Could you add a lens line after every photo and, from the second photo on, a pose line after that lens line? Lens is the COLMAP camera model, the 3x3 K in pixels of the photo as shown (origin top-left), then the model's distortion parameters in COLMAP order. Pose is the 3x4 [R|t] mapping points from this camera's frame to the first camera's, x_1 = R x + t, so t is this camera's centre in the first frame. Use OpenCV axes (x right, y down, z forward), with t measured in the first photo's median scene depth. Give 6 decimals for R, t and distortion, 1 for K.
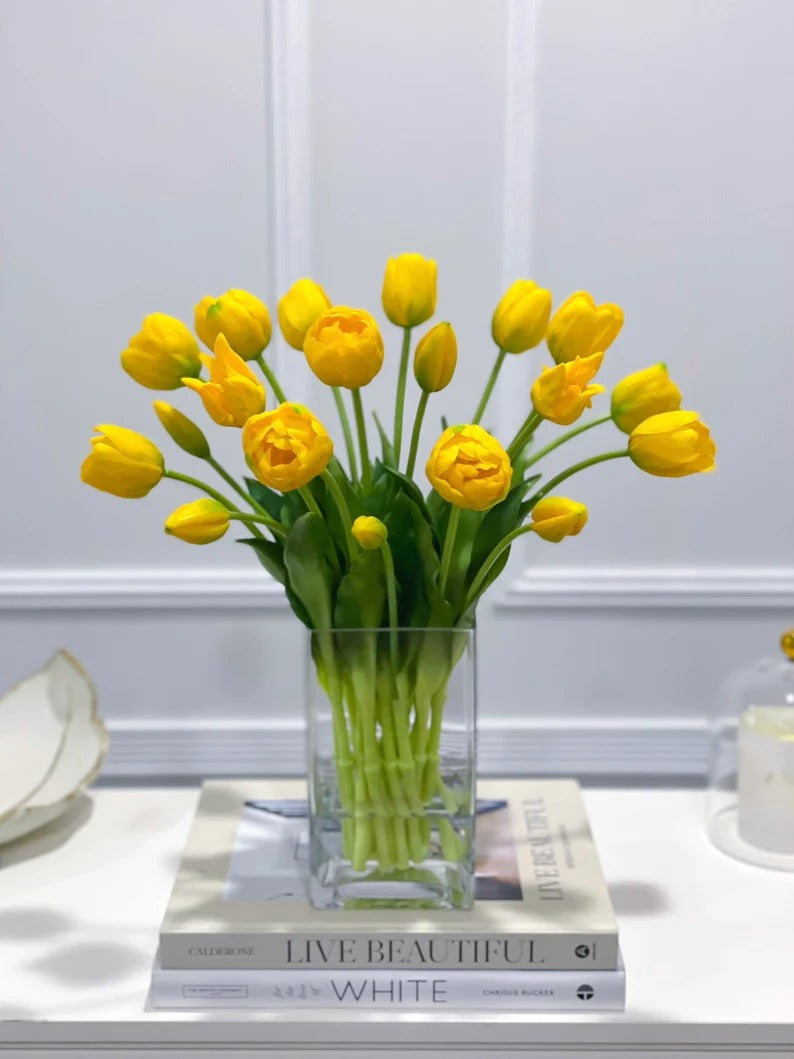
lens RADIAL K [[1572.4, 0, 397.0], [0, 1572.4, 529.5], [0, 0, 1]] dist [0.225534, -1.029099]
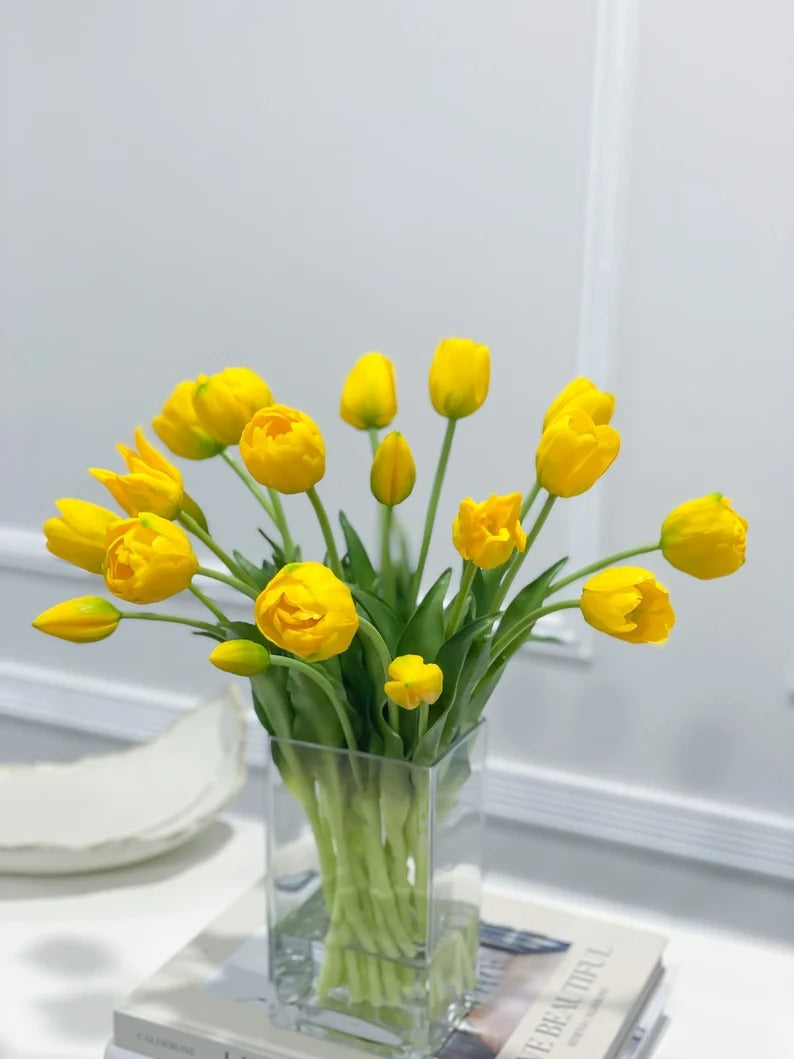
lens RADIAL K [[1572.4, 0, 397.0], [0, 1572.4, 529.5], [0, 0, 1]] dist [0.225534, -1.029099]
pose [[0.911040, 0.131021, -0.390947, 0.356033], [-0.120424, 0.991380, 0.051619, -0.112640], [0.394340, 0.000052, 0.918965, 0.164600]]
